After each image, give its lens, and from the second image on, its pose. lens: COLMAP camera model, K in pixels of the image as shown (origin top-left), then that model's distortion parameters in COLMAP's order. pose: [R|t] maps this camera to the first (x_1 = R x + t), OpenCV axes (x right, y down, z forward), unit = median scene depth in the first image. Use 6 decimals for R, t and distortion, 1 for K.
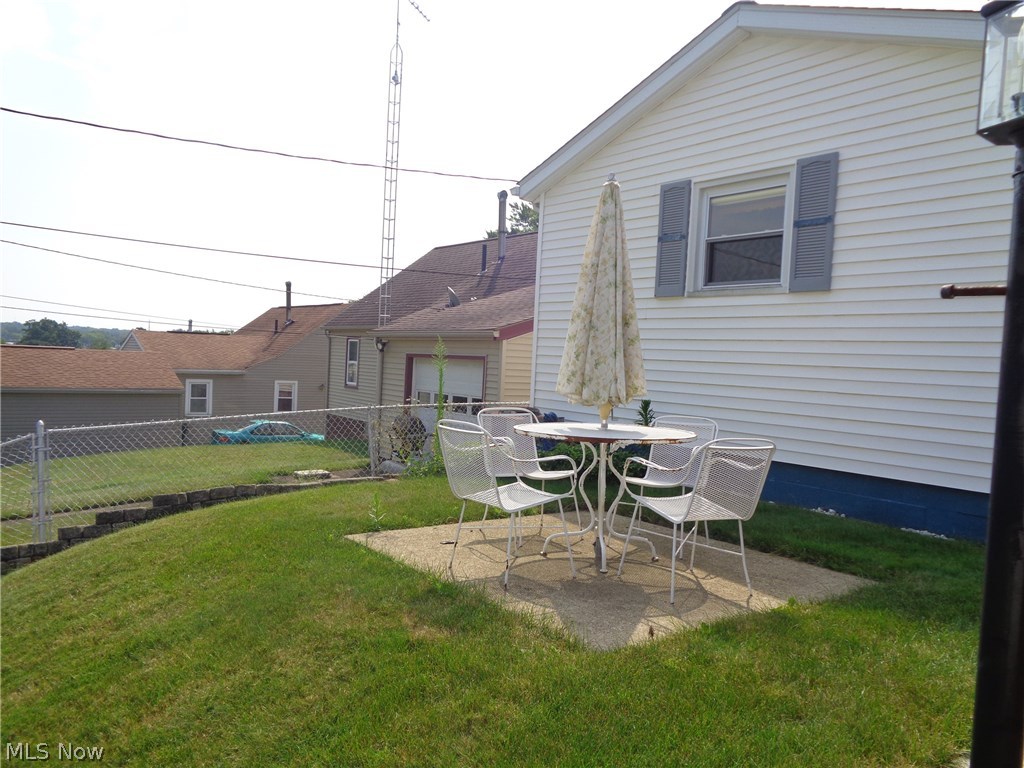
lens RADIAL K [[773.2, 0, 511.3], [0, 773.2, 383.9], [0, 0, 1]] dist [0.002114, 0.007403]
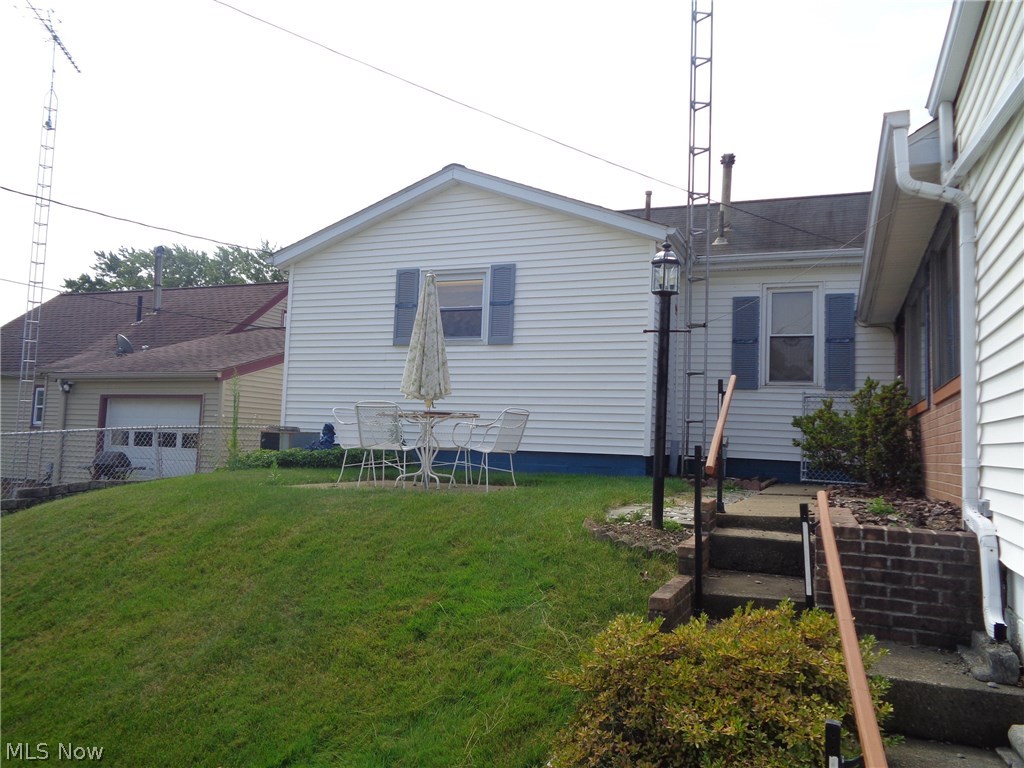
lens RADIAL K [[773.2, 0, 514.1], [0, 773.2, 385.6], [0, 0, 1]] dist [0.002114, 0.007403]
pose [[0.862310, 0.018983, 0.506025, -0.352347], [0.022363, 0.996895, -0.075505, 0.077978], [-0.505887, 0.076425, 0.859207, -0.355986]]
